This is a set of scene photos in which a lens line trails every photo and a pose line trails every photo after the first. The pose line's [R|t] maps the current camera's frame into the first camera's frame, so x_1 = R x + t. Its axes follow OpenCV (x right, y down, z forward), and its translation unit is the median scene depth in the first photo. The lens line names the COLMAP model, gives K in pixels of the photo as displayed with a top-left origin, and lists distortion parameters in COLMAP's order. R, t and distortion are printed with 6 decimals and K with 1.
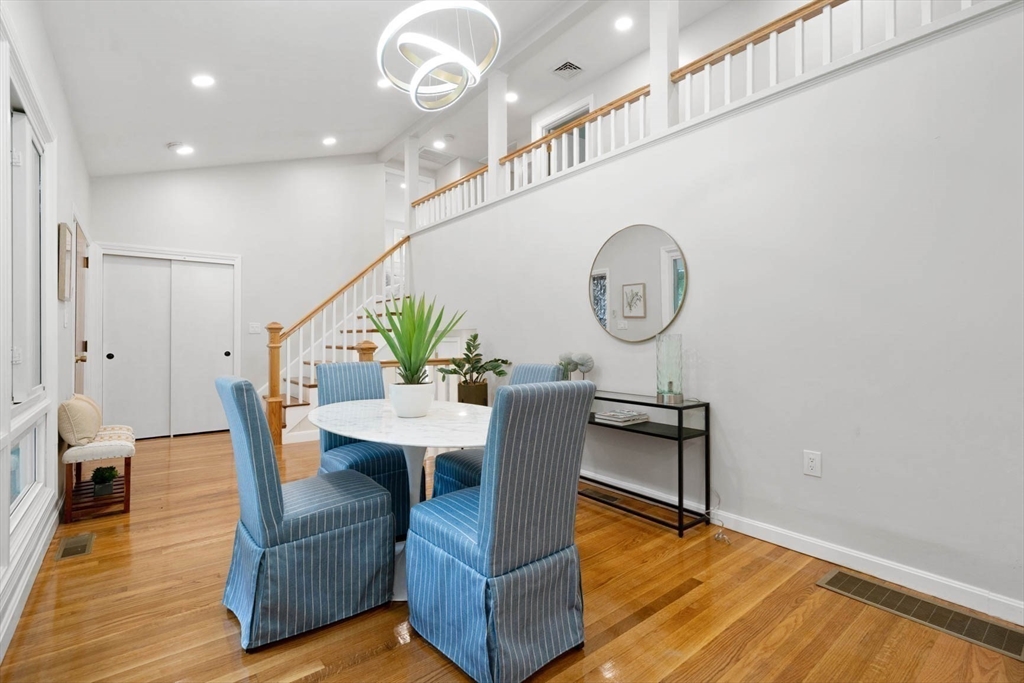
lens RADIAL K [[459.0, 0, 521.3], [0, 459.0, 337.1], [0, 0, 1]] dist [0.001200, -0.000311]
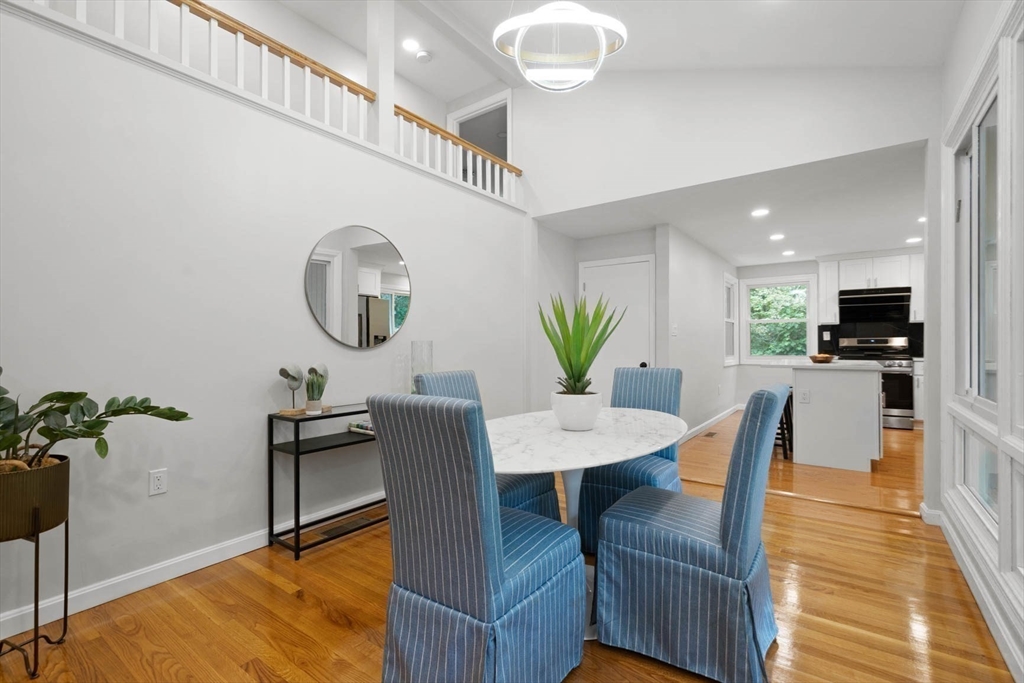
lens RADIAL K [[459.0, 0, 520.7], [0, 459.0, 342.4], [0, 0, 1]] dist [0.001200, -0.000311]
pose [[-0.253803, 0.007531, 0.967227, -0.664825], [-0.000914, 0.999967, -0.008026, 0.005030], [-0.967256, -0.002921, -0.253788, 0.804038]]
